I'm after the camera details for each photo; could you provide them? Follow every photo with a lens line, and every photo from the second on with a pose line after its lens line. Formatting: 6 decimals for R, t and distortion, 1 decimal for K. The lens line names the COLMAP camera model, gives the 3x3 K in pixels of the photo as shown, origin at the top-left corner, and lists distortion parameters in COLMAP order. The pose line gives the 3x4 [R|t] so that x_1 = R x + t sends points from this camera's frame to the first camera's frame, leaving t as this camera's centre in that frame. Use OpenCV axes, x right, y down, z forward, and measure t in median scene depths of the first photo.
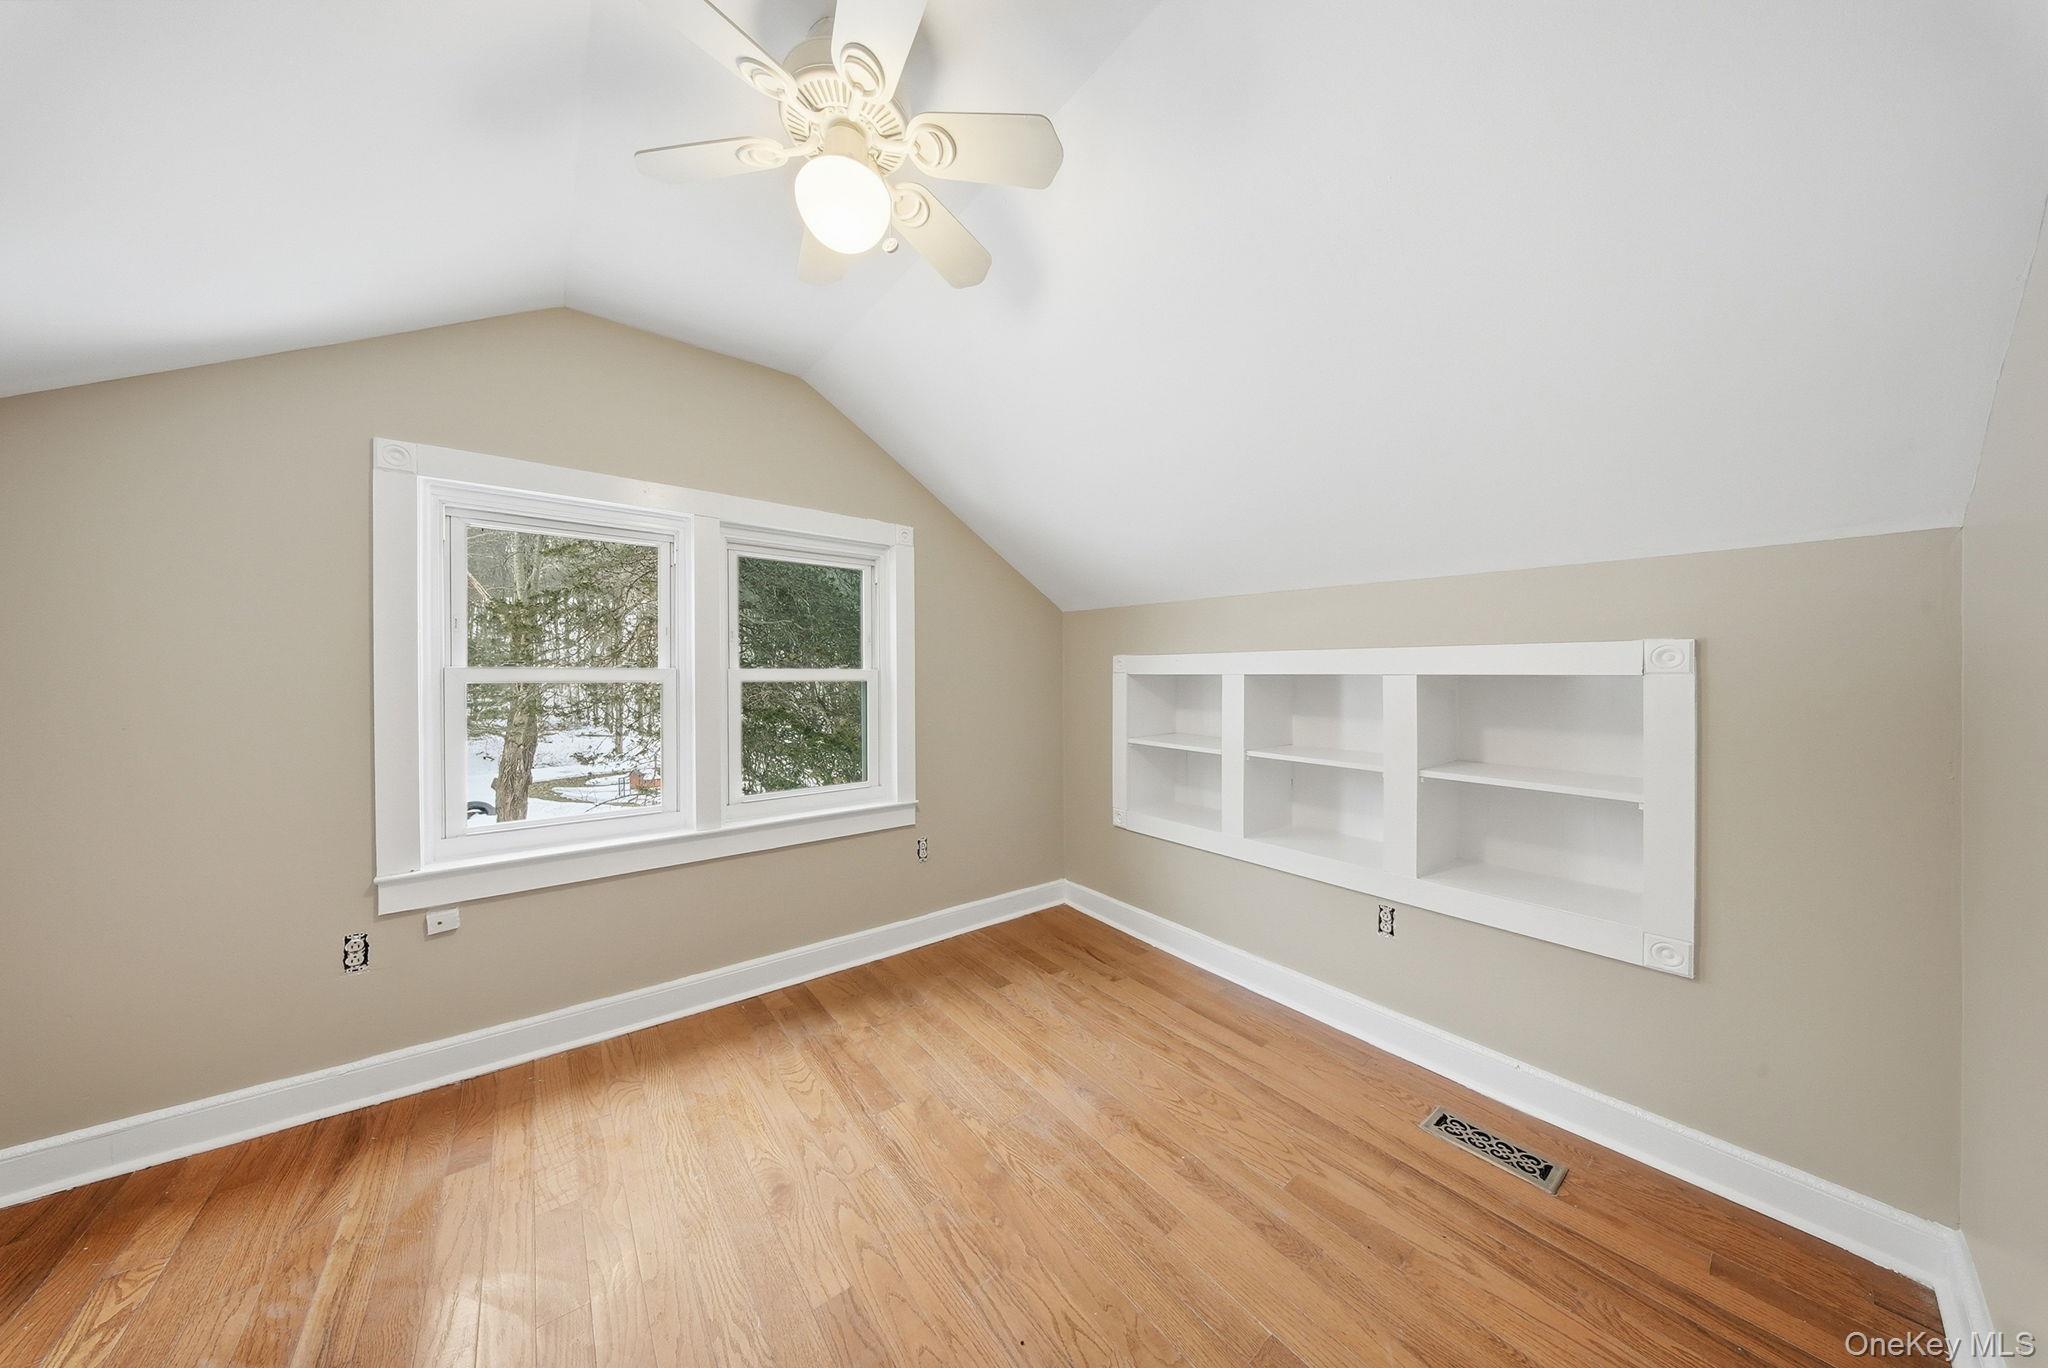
lens RADIAL K [[614.1, 0, 1016.8], [0, 614.1, 677.6], [0, 0, 1]] dist [-0.001702, -0.001197]
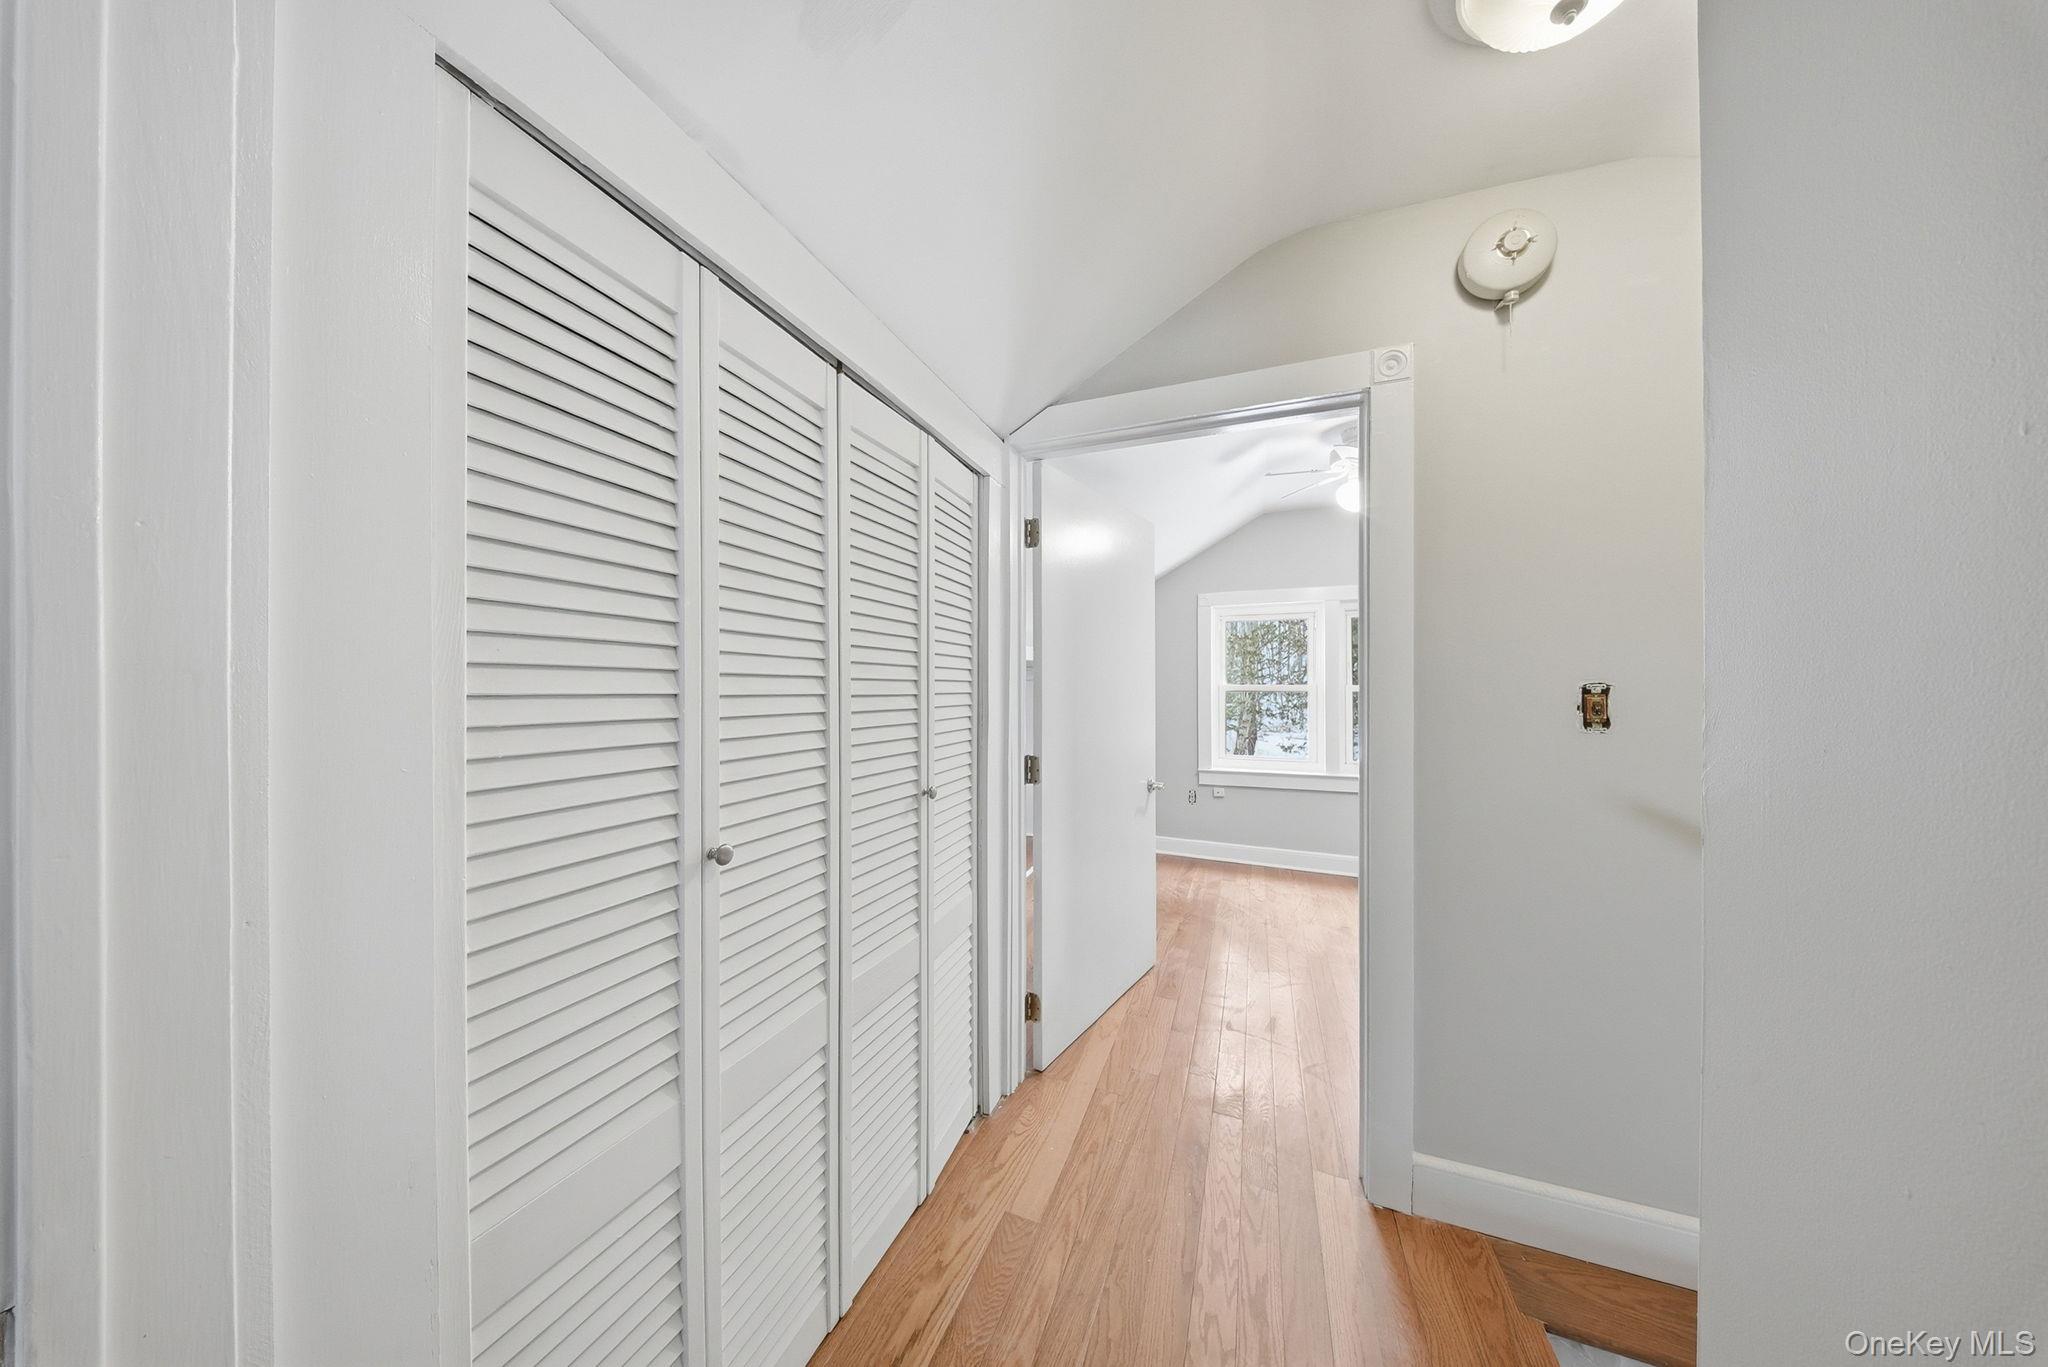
lens RADIAL K [[614.1, 0, 1022.3], [0, 614.1, 679.5], [0, 0, 1]] dist [-0.001702, -0.001197]
pose [[0.513732, -0.005612, -0.857932, 0.598130], [-0.006510, 0.999924, -0.010438, -0.008422], [0.857926, 0.010948, 0.513656, -0.737435]]
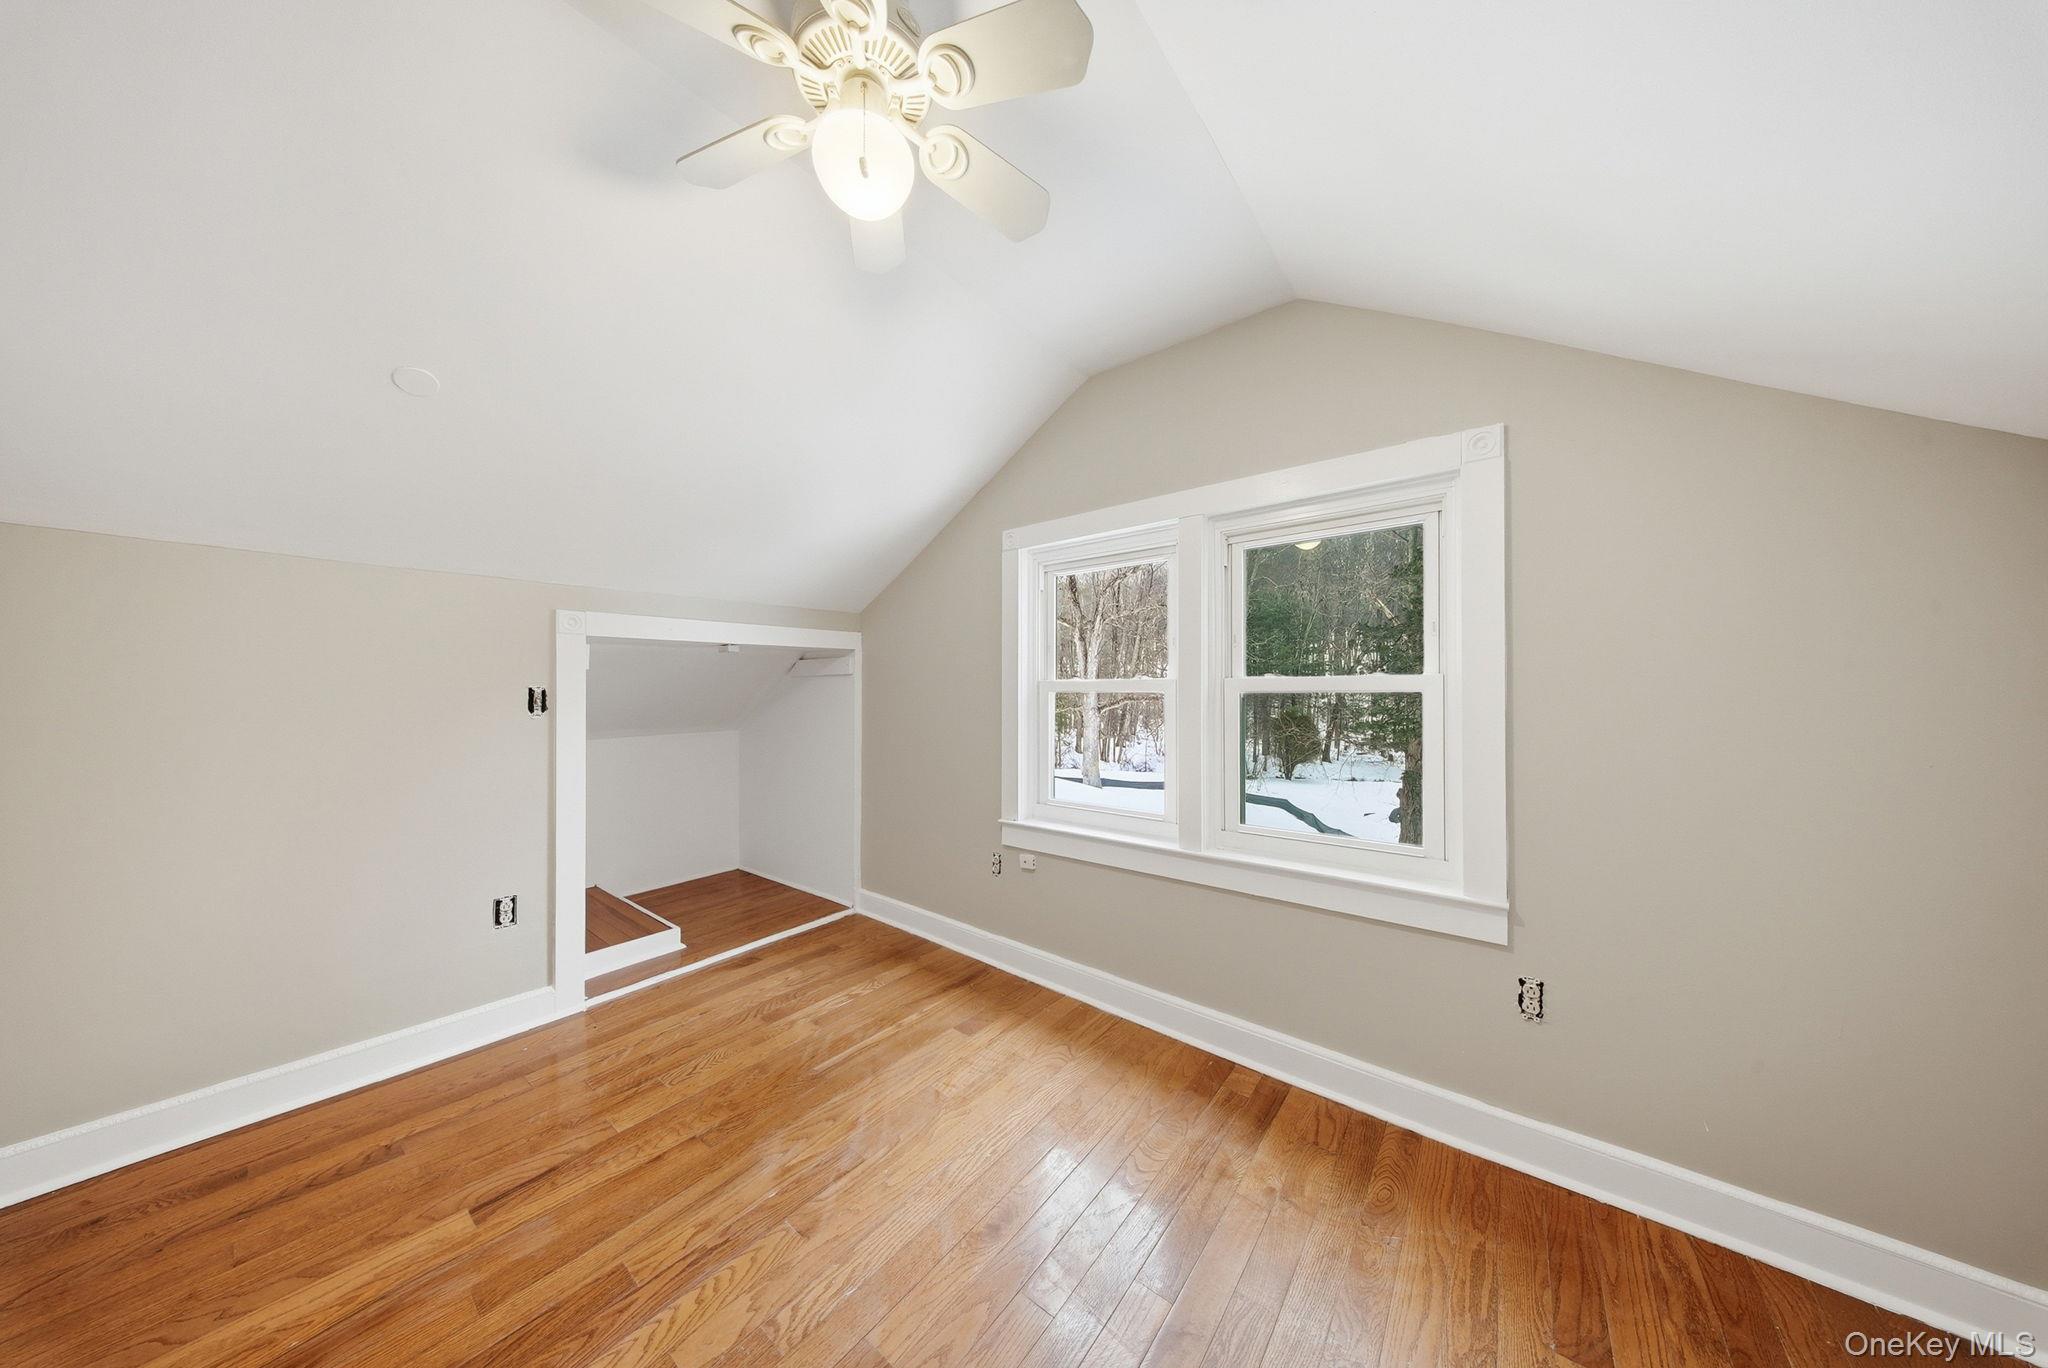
lens RADIAL K [[614.1, 0, 1011.7], [0, 614.1, 686.6], [0, 0, 1]] dist [-0.001702, -0.001197]
pose [[0.222868, -0.009266, -0.974804, 0.361351], [-0.000192, 0.999954, -0.009549, 0.008121], [0.974849, 0.002315, 0.222857, 0.542779]]
